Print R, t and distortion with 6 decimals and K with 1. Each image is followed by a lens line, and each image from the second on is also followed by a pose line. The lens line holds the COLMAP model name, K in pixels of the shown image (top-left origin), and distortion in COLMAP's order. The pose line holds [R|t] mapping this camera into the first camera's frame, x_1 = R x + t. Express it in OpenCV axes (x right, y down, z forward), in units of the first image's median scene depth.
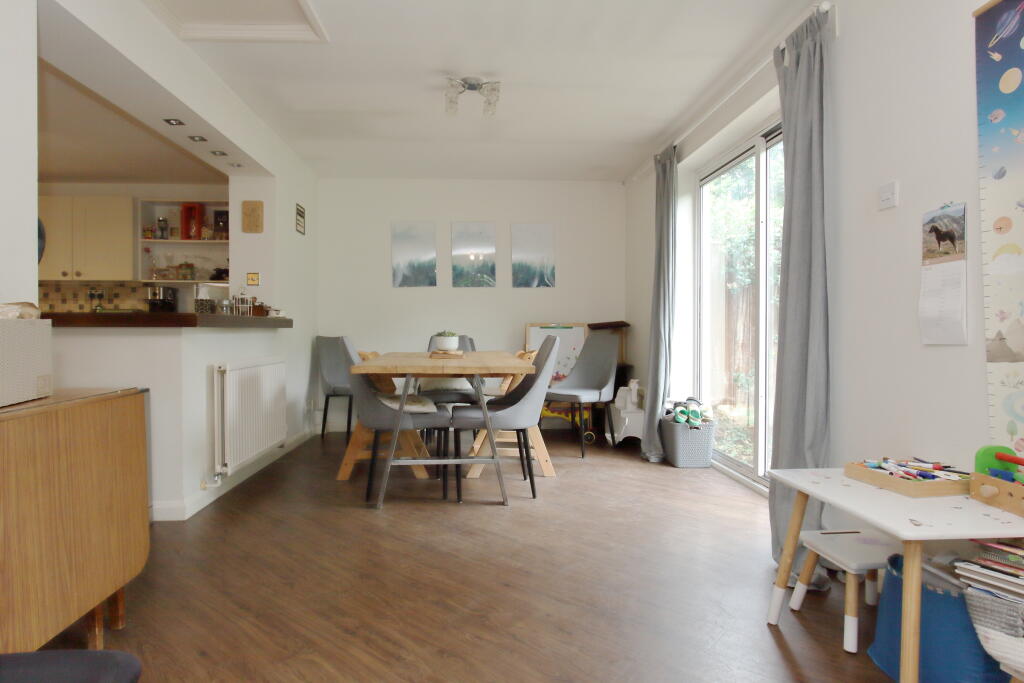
lens RADIAL K [[575.2, 0, 512.0], [0, 575.2, 341.2], [0, 0, 1]] dist [-0.020341, 0.001626]
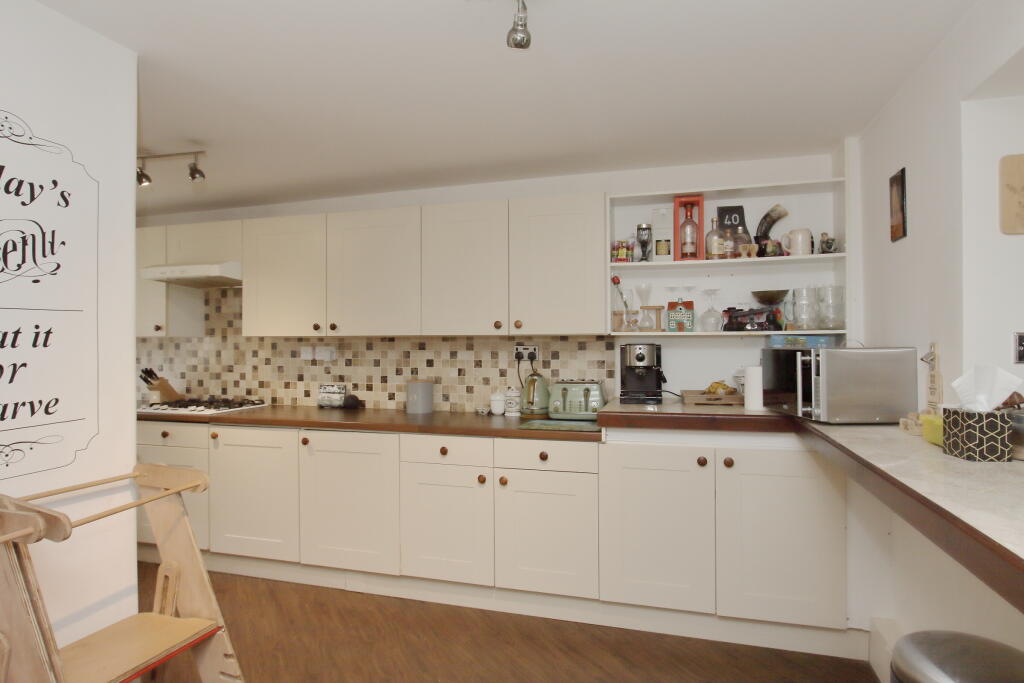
lens RADIAL K [[575.2, 0, 510.5], [0, 575.2, 342.0], [0, 0, 1]] dist [-0.020341, 0.001626]
pose [[0.934280, -0.004308, -0.356515, -0.524186], [-0.001262, 0.999881, -0.015392, -0.086294], [0.356539, 0.014830, 0.934163, 0.402581]]
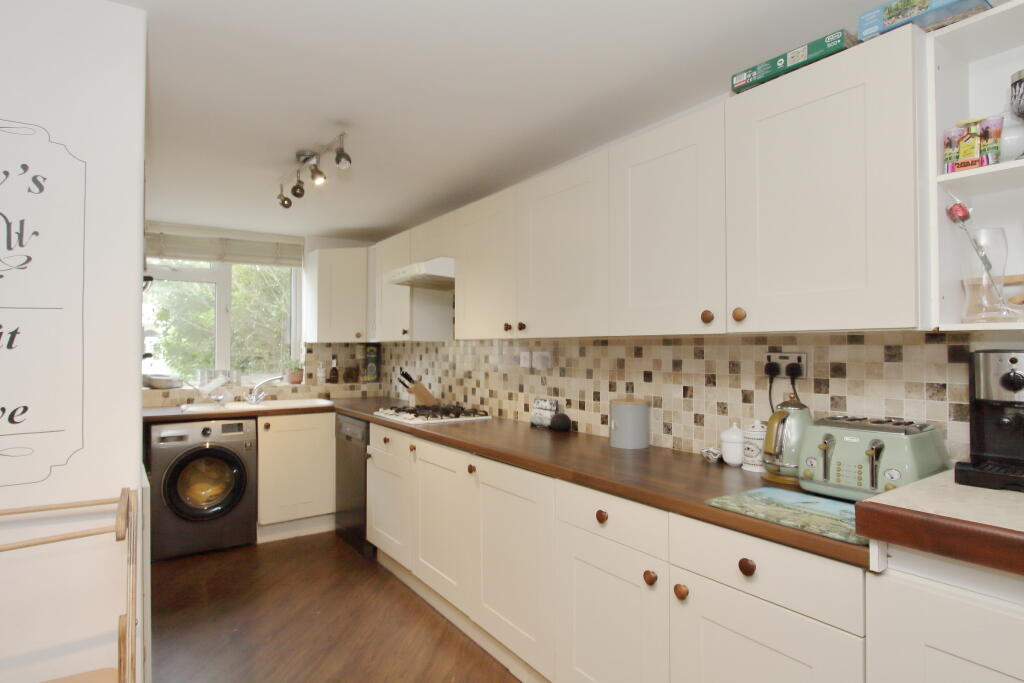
lens RADIAL K [[563.6, 0, 510.7], [0, 563.6, 343.0], [0, 0, 1]] dist [-0.019028, 0.002464]
pose [[0.498474, -0.010043, -0.866846, -0.510483], [-0.013058, 0.999732, -0.019091, -0.088822], [0.866806, 0.020836, 0.498210, 0.675454]]
